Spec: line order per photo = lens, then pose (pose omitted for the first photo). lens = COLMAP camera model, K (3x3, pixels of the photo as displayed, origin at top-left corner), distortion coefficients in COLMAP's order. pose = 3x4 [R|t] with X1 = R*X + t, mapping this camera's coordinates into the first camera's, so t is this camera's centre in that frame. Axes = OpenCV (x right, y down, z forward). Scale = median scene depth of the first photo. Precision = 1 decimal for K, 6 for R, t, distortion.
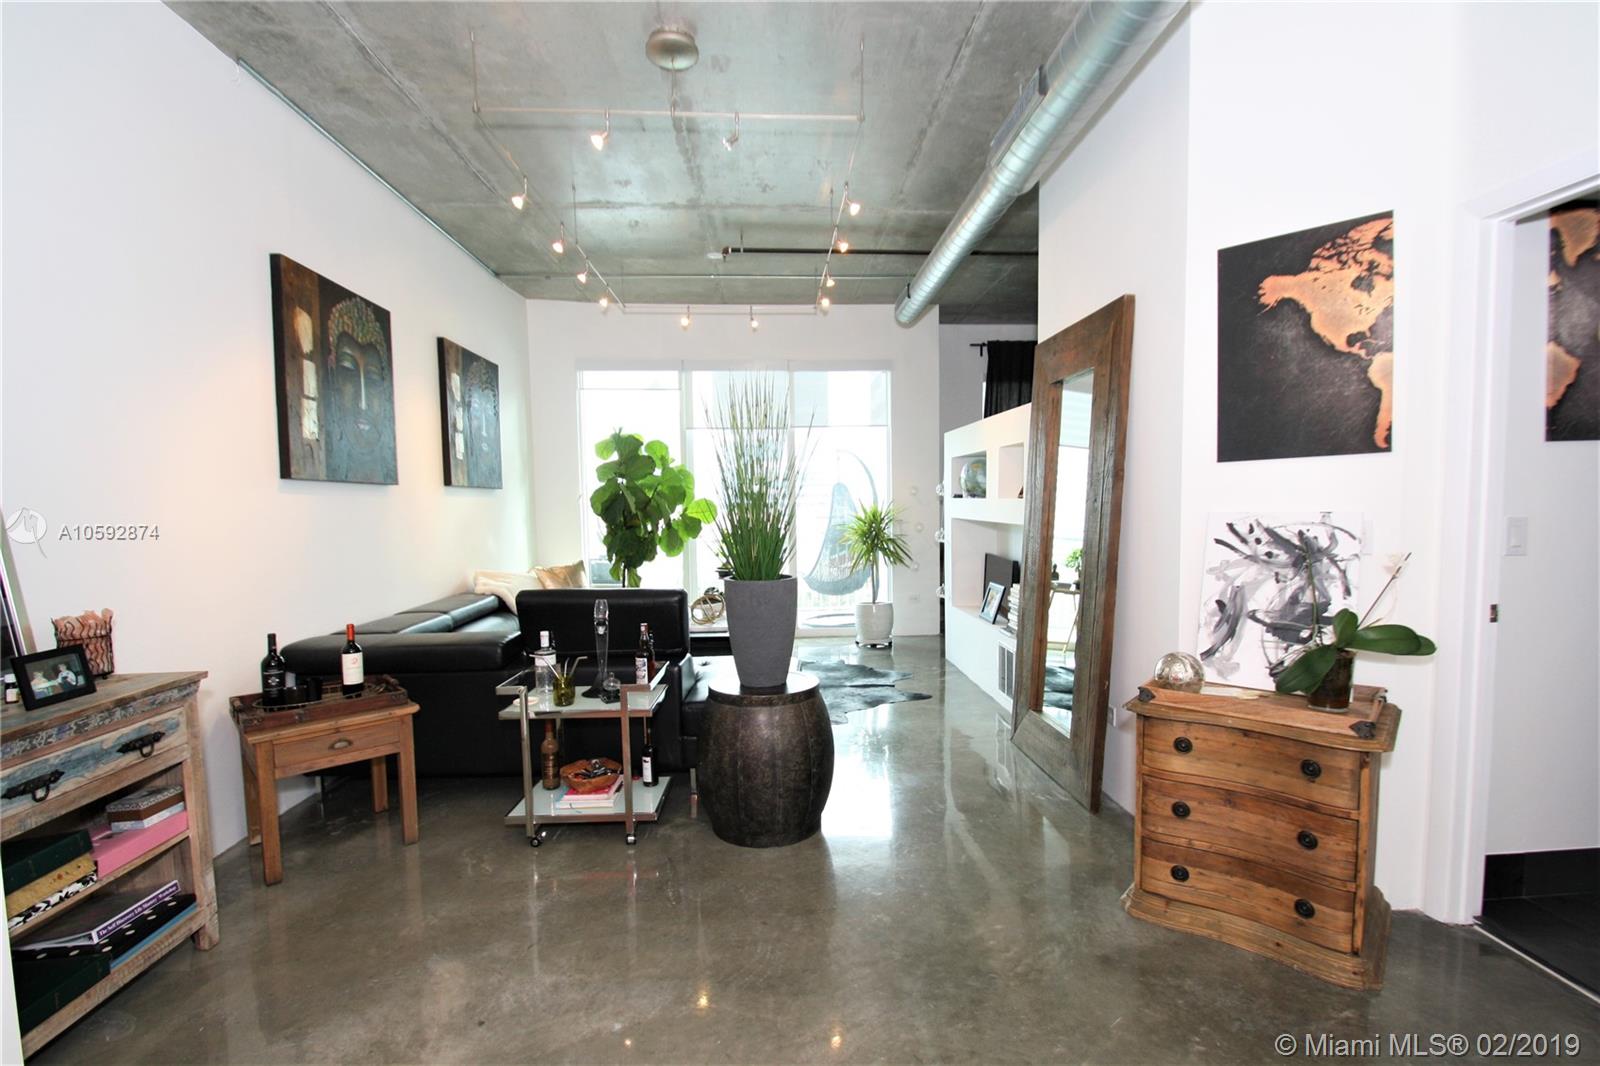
lens RADIAL K [[744.7, 0, 799.2], [0, 744.7, 541.1], [0, 0, 1]] dist [-0.004739, -0.005335]
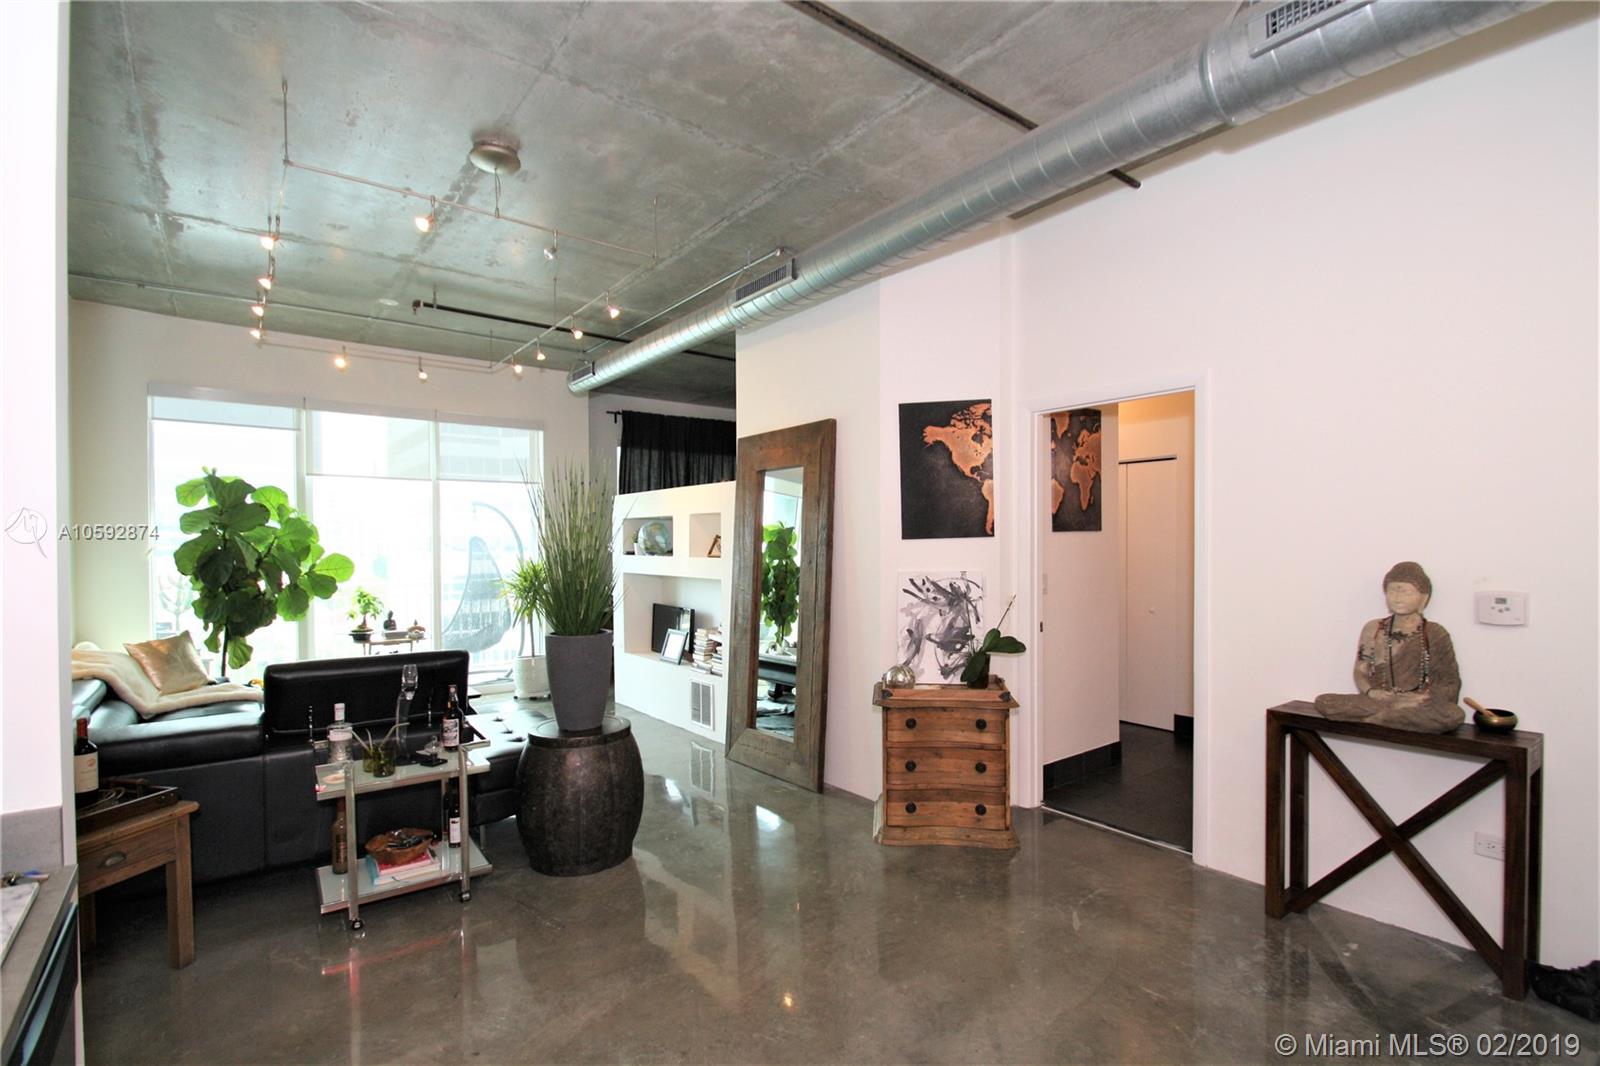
lens RADIAL K [[744.7, 0, 805.2], [0, 744.7, 540.7], [0, 0, 1]] dist [-0.004739, -0.005335]
pose [[0.825986, 0.010441, 0.563593, -0.485054], [0.026336, 0.998022, -0.057087, -0.021000], [-0.563074, 0.061996, 0.824078, -0.163387]]
